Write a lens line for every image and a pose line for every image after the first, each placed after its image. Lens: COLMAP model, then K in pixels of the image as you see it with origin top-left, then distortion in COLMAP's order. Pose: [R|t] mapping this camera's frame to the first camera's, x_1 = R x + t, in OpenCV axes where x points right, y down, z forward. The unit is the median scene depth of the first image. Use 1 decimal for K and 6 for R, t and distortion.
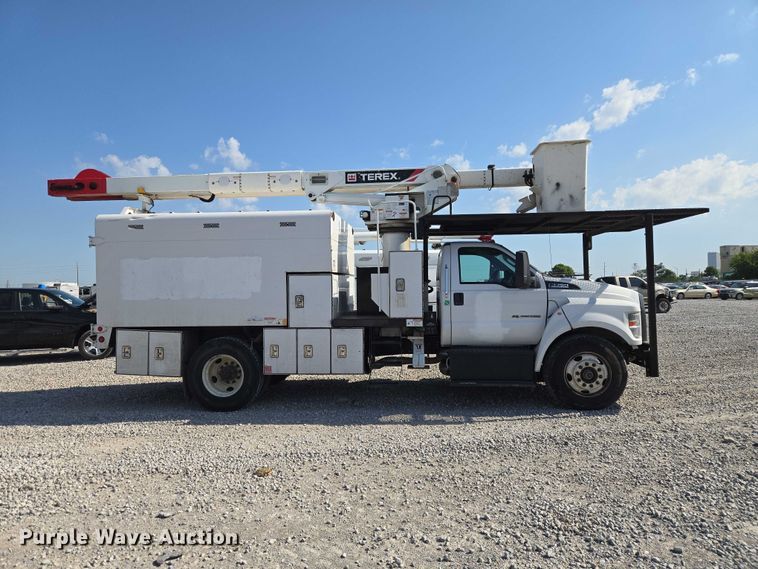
lens RADIAL K [[508.8, 0, 378.2], [0, 508.8, 288.4], [0, 0, 1]] dist [0.080530, -0.077245]
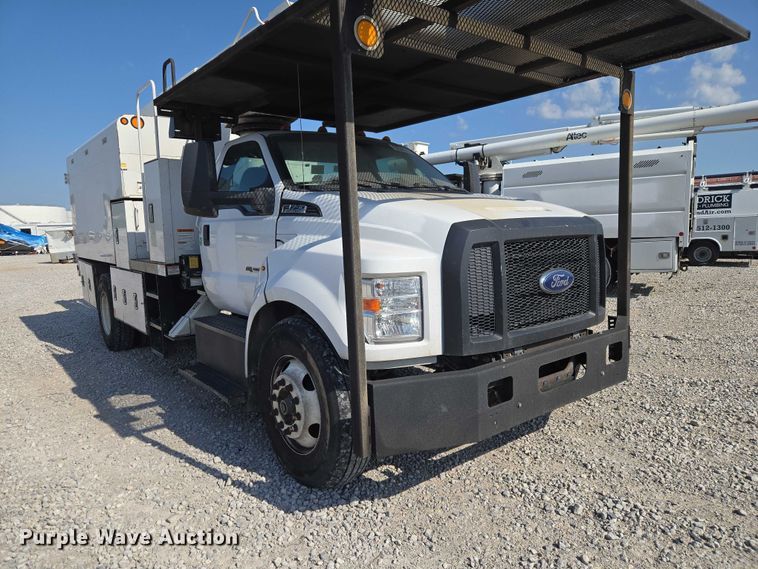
lens RADIAL K [[509.5, 0, 380.2], [0, 509.5, 291.8], [0, 0, 1]] dist [0.082705, -0.082228]
pose [[0.694235, 0.087602, -0.714397, 0.741757], [0.013533, 0.990801, 0.134647, 0.008098], [0.719621, -0.103145, 0.686663, 0.723215]]
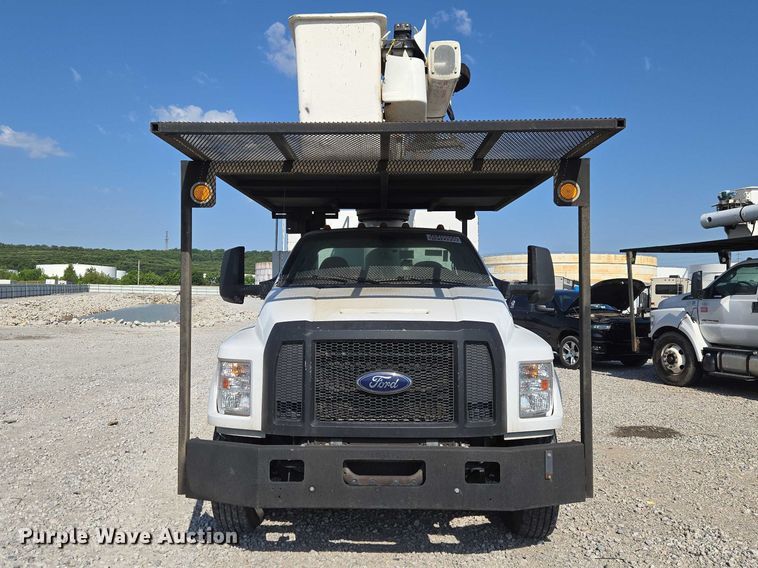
lens RADIAL K [[642.3, 0, 370.3], [0, 642.3, 283.9], [0, 0, 1]] dist [0.065918, -0.007016]
pose [[0.057593, 0.003392, -0.998334, 1.083506], [-0.006491, 0.999974, 0.003023, -0.027251], [0.998319, 0.006306, 0.057613, 1.069576]]
